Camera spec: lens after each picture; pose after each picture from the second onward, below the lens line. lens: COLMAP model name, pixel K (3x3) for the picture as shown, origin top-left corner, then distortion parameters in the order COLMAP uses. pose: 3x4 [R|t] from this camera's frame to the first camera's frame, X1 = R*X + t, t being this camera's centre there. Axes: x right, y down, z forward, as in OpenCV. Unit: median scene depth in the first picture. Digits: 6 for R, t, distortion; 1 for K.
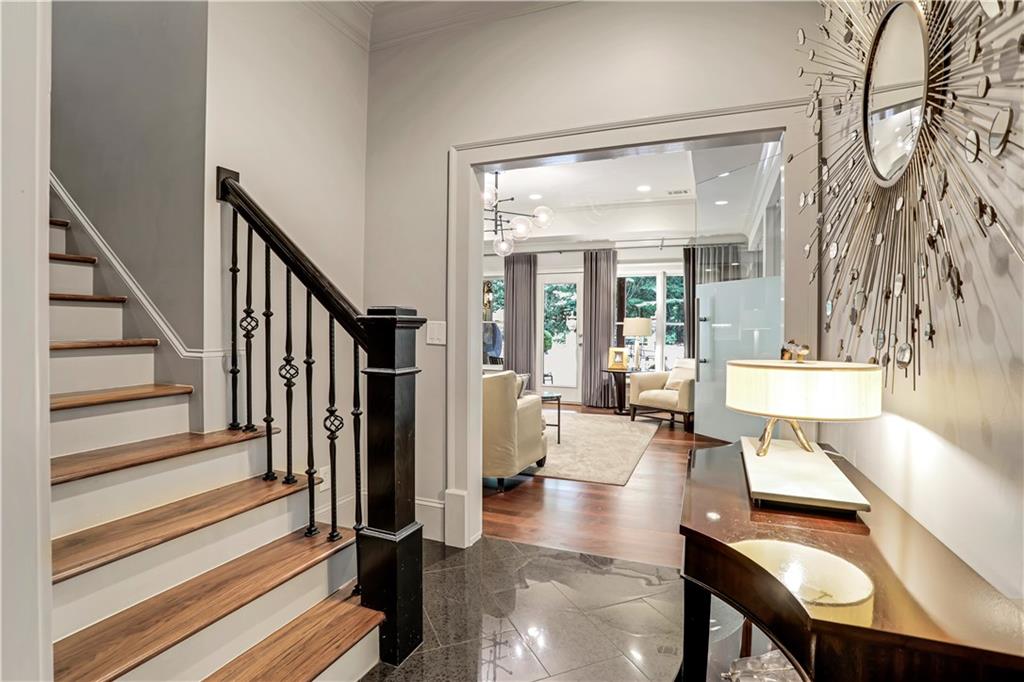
lens RADIAL K [[504.1, 0, 511.7], [0, 504.1, 342.8], [0, 0, 1]] dist [-0.032281, 0.004838]
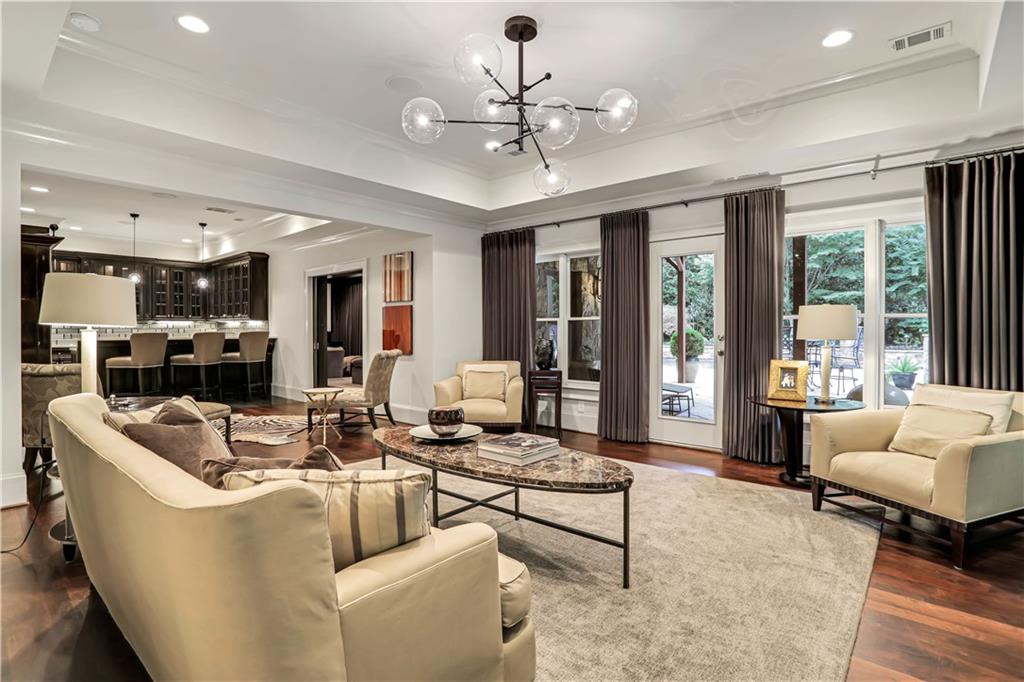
lens RADIAL K [[504.1, 0, 510.5], [0, 504.1, 331.3], [0, 0, 1]] dist [-0.032281, 0.004838]
pose [[0.949458, -0.002222, -0.313886, 0.094909], [-0.004361, 0.999785, -0.020271, -0.010138], [0.313864, 0.020616, 0.949244, 0.383396]]
